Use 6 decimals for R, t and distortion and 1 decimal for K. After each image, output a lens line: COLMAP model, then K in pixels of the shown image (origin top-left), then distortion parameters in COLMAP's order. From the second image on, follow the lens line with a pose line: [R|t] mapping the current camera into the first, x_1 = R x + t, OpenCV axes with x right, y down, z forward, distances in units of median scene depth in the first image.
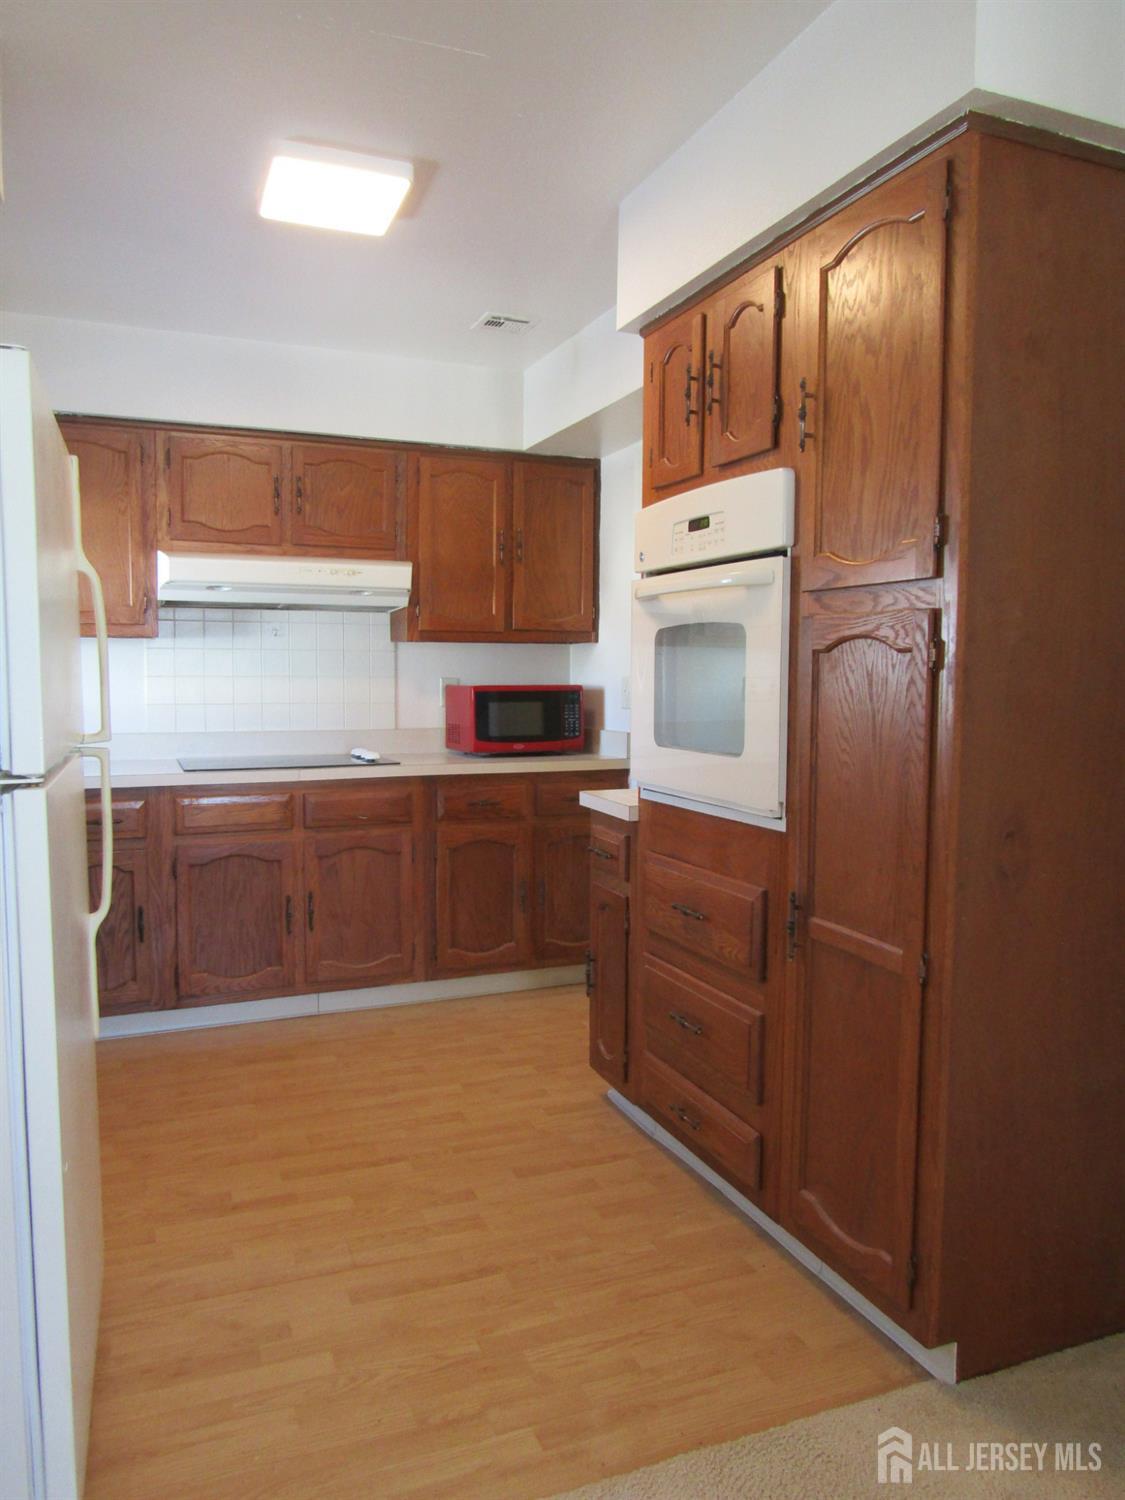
lens RADIAL K [[1069.0, 0, 562.5], [0, 1069.0, 750.0], [0, 0, 1]] dist [-0.020631, -0.001417]
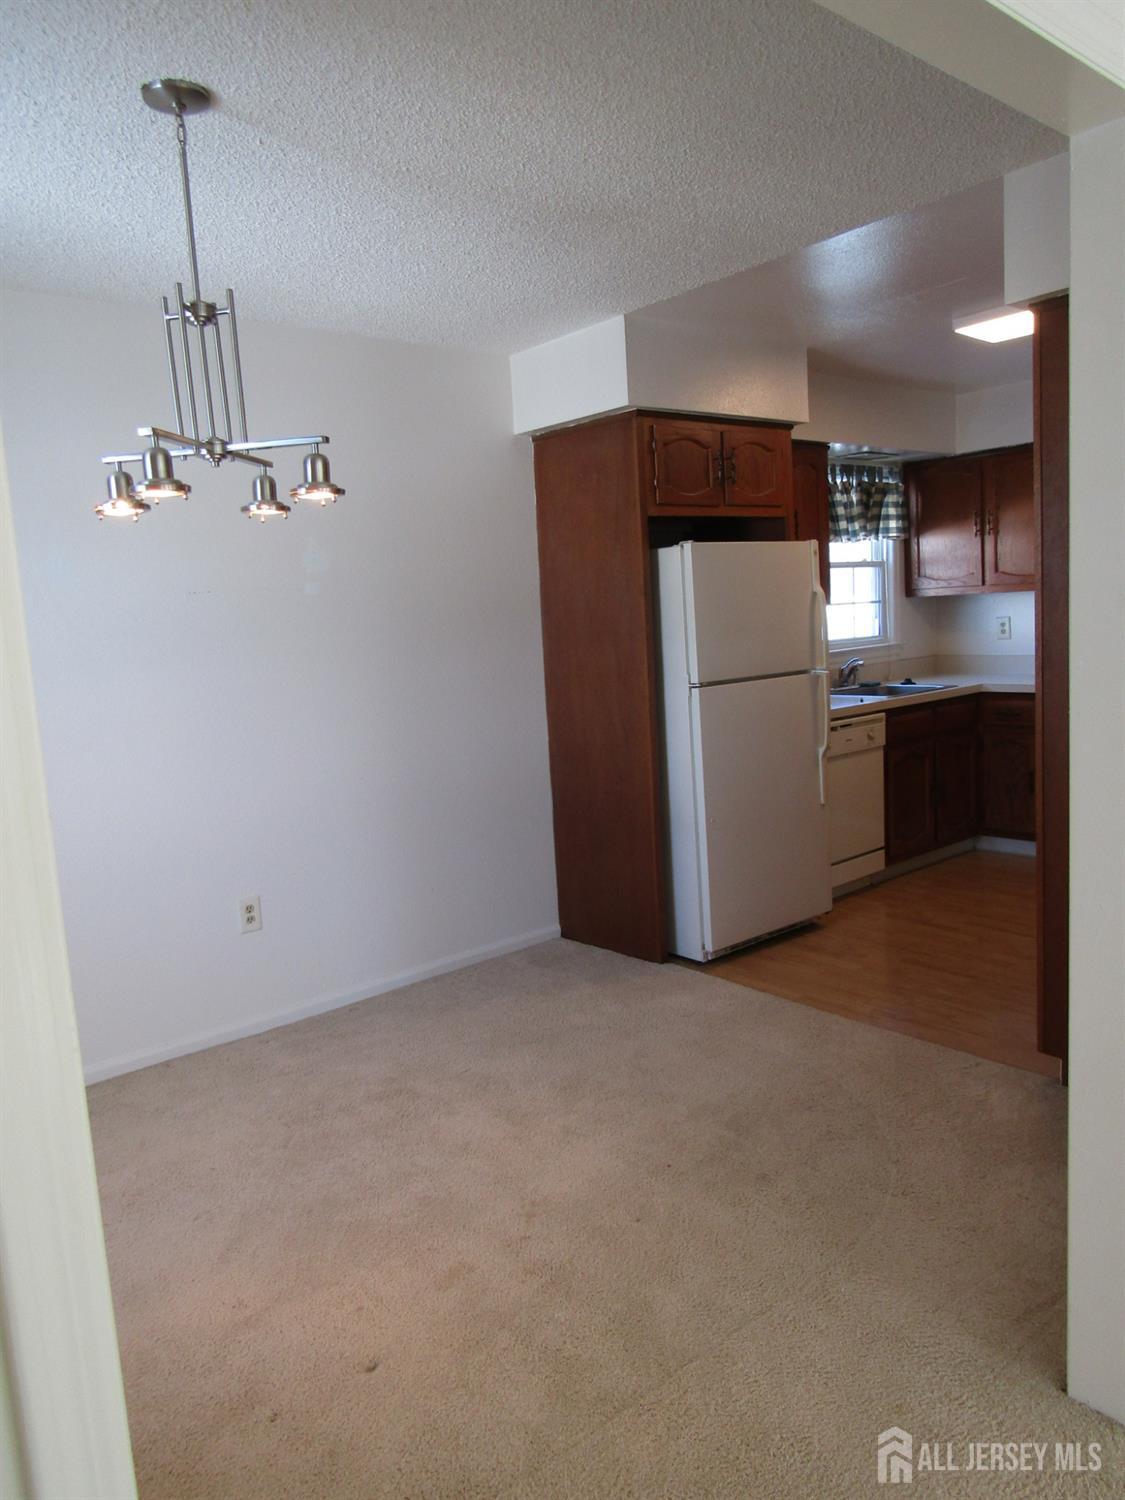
lens RADIAL K [[1068.7, 0, 562.5], [0, 1068.7, 750.0], [0, 0, 1]] dist [-0.007378, -0.001556]
pose [[0.309009, 0.102209, -0.945551, 0.822113], [-0.009063, 0.994480, 0.104536, -0.036003], [0.951016, -0.023733, 0.308229, -0.105508]]
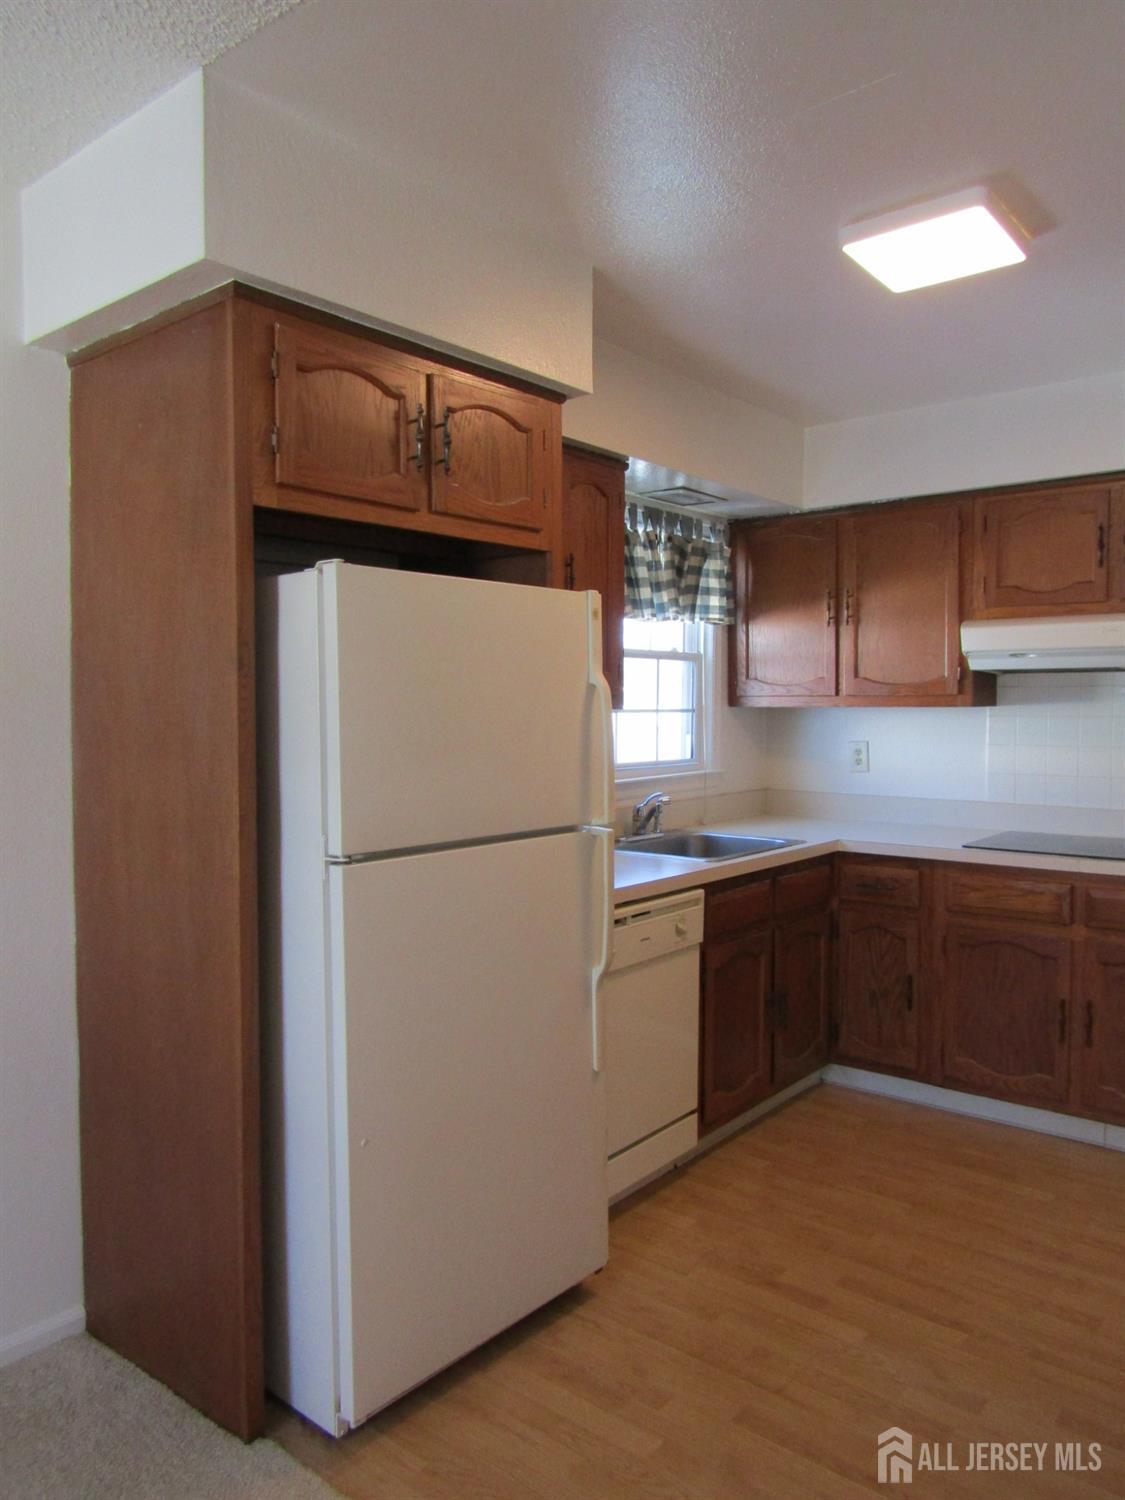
lens RADIAL K [[1068.7, 0, 562.5], [0, 1068.7, 750.0], [0, 0, 1]] dist [-0.007378, -0.001556]
pose [[0.473826, 0.033747, -0.879972, 0.329326], [-0.060188, 0.998170, 0.005872, -0.052190], [0.878559, 0.050182, 0.474990, 0.211345]]
